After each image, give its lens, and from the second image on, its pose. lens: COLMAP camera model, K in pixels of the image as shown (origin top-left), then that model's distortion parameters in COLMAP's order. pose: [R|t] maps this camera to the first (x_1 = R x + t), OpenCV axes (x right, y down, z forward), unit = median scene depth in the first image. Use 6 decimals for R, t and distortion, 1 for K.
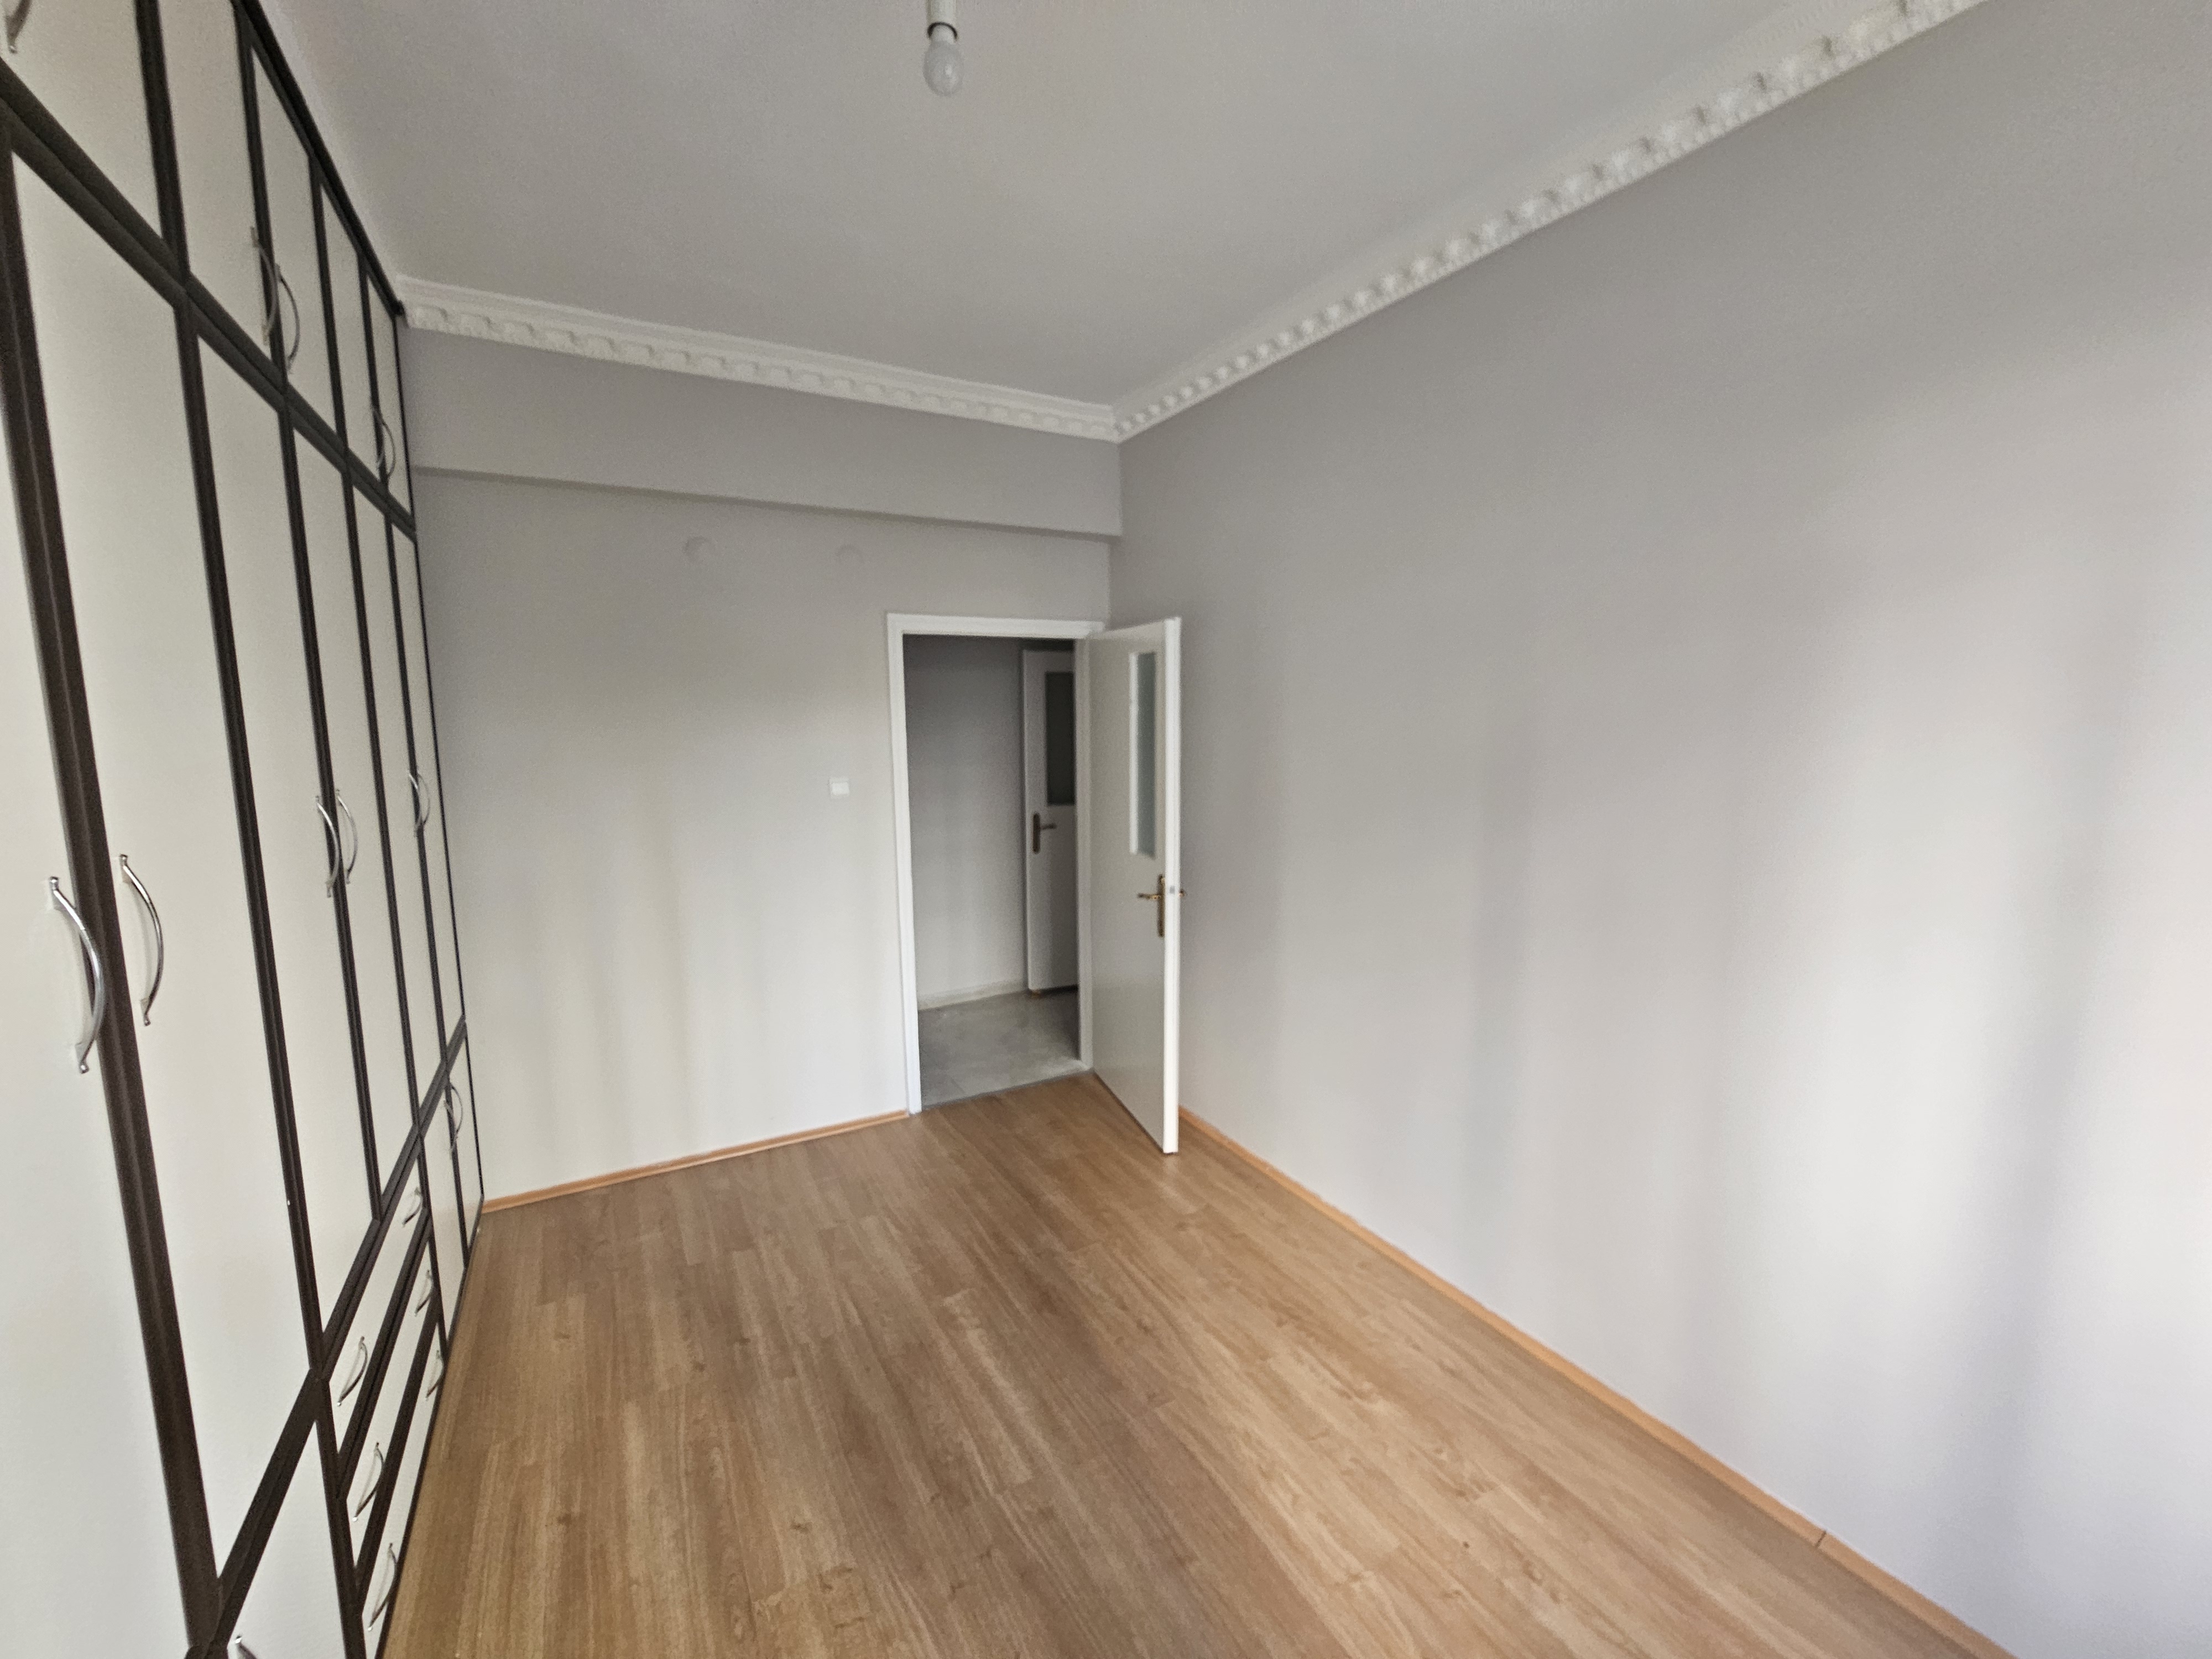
lens RADIAL K [[905.8, 0, 1103.7], [0, 905.8, 822.6], [0, 0, 1]] dist [0.007938, -0.001653]
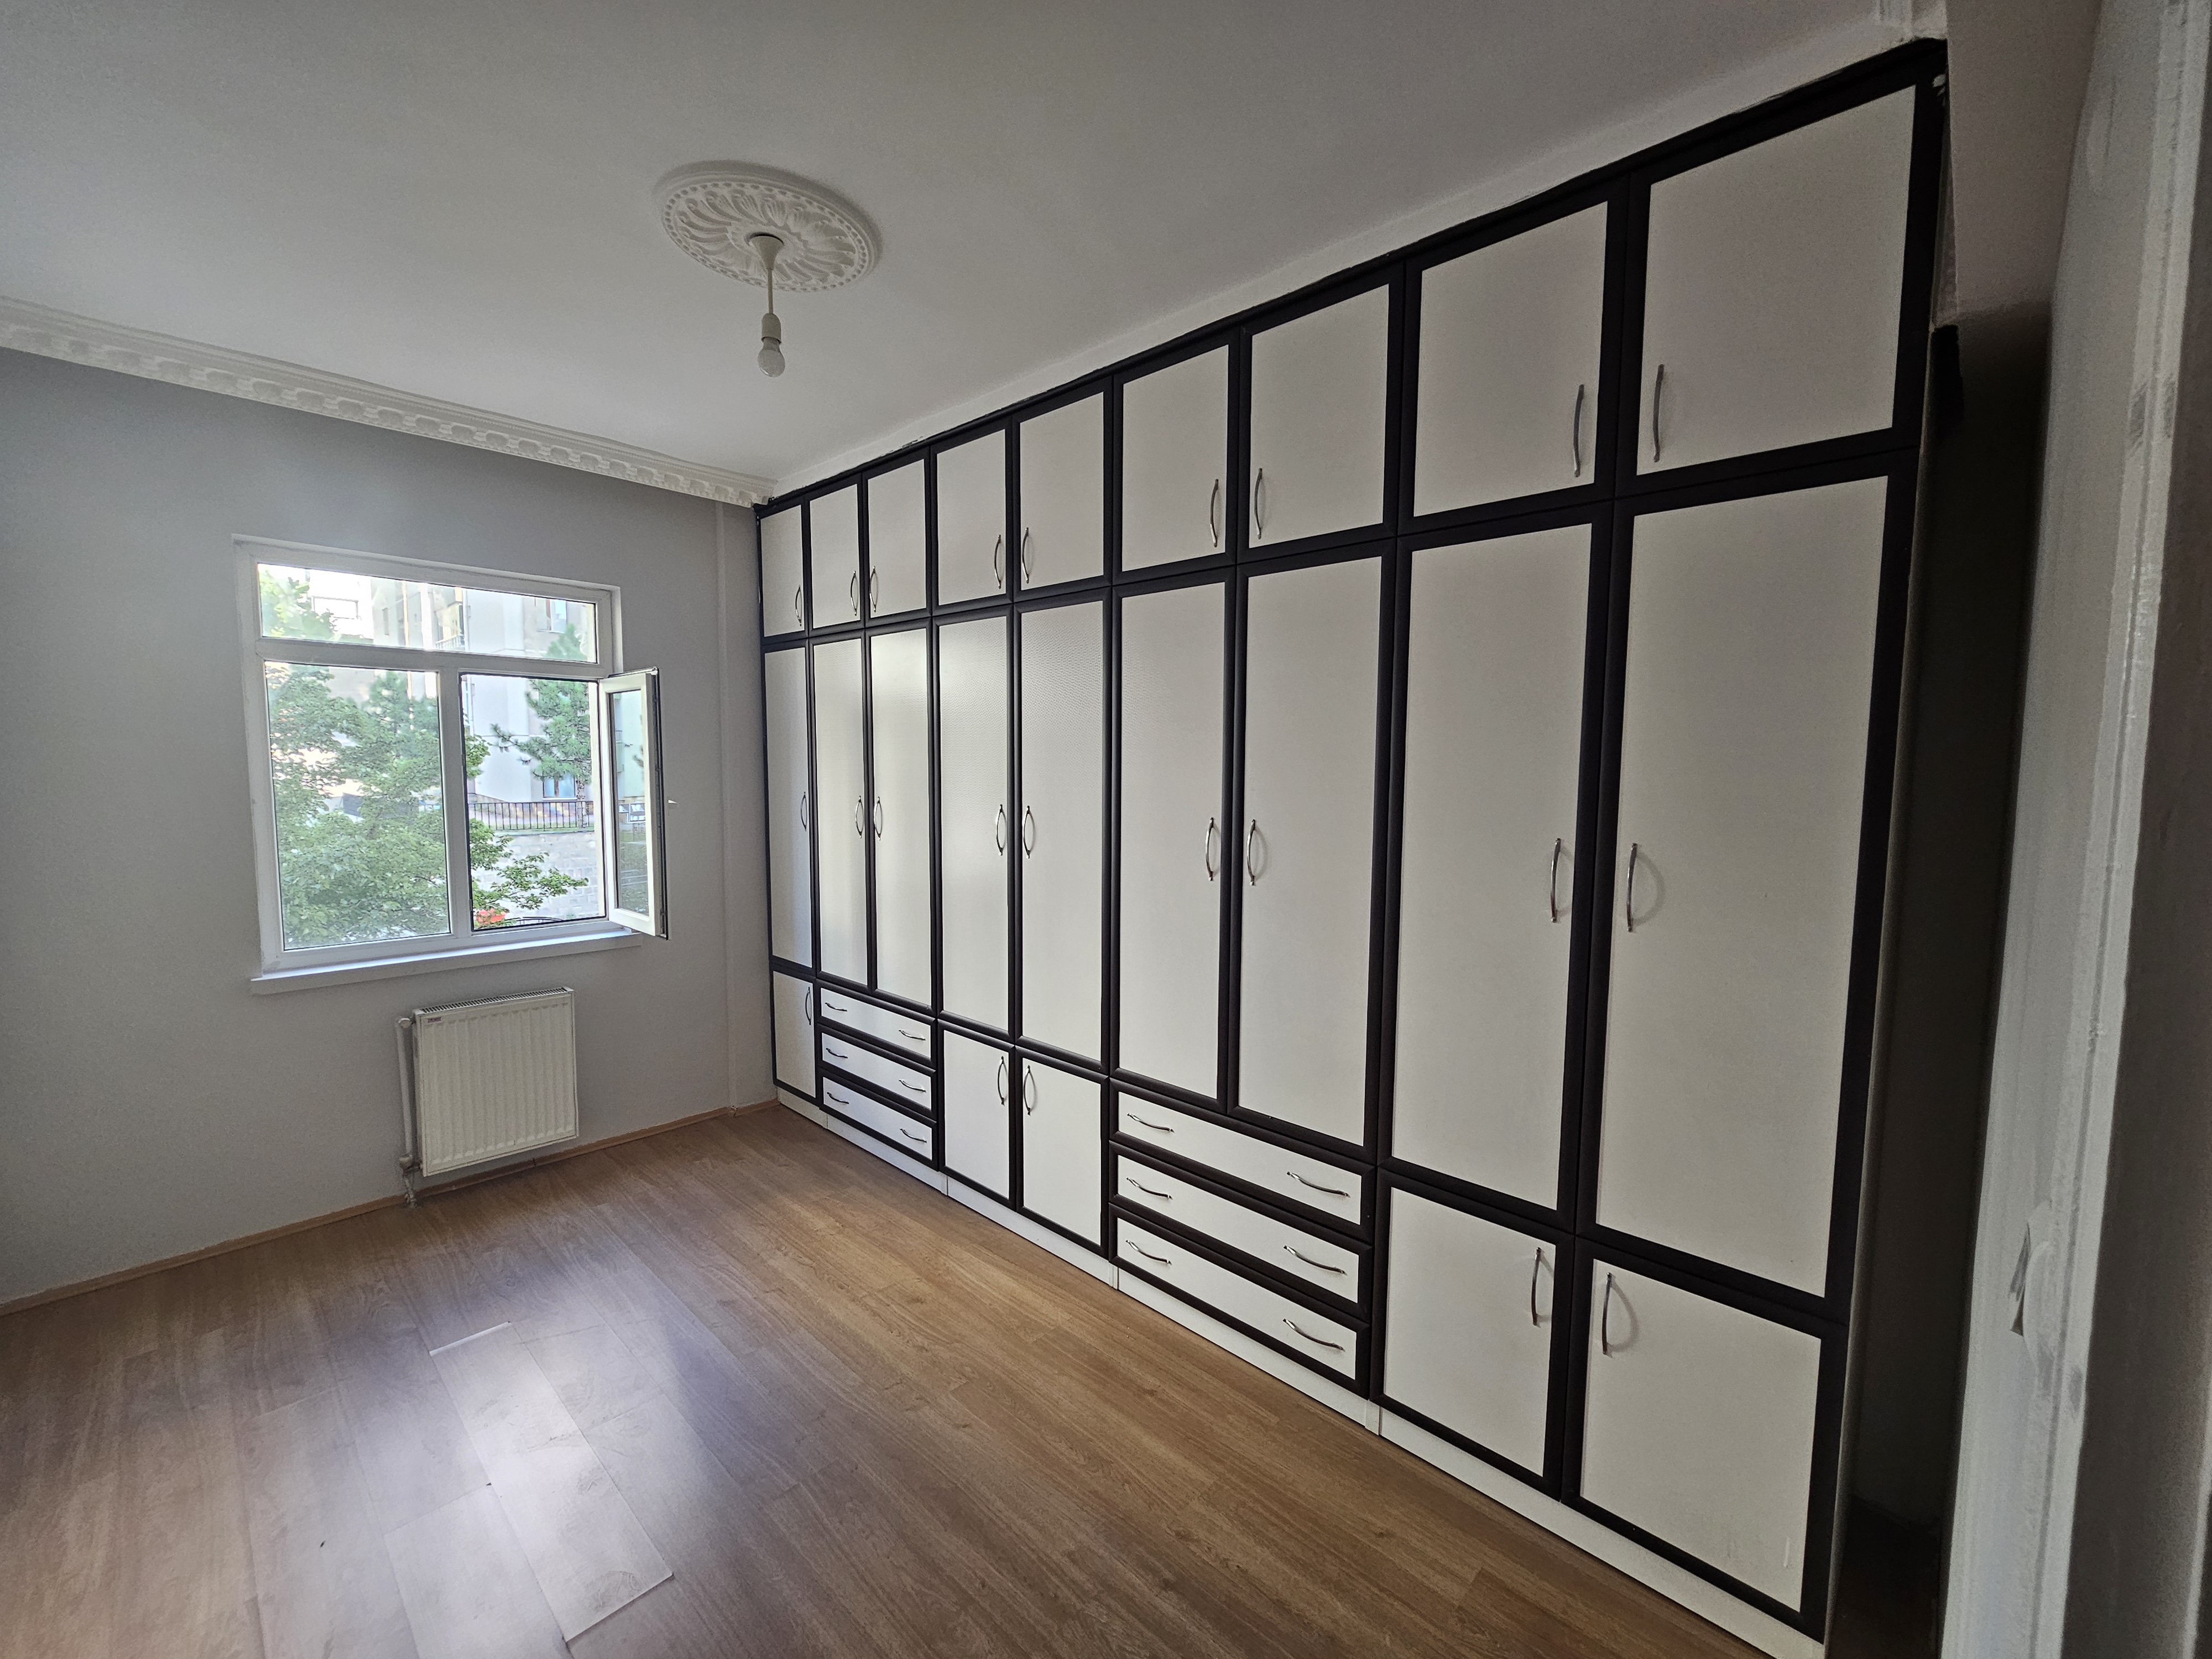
lens RADIAL K [[905.8, 0, 1089.6], [0, 905.8, 827.4], [0, 0, 1]] dist [0.007938, -0.001653]
pose [[-0.956714, 0.019755, -0.290360, -0.091165], [-0.043410, 0.976846, 0.209493, -0.153361], [0.287775, 0.213029, -0.933704, 1.149748]]
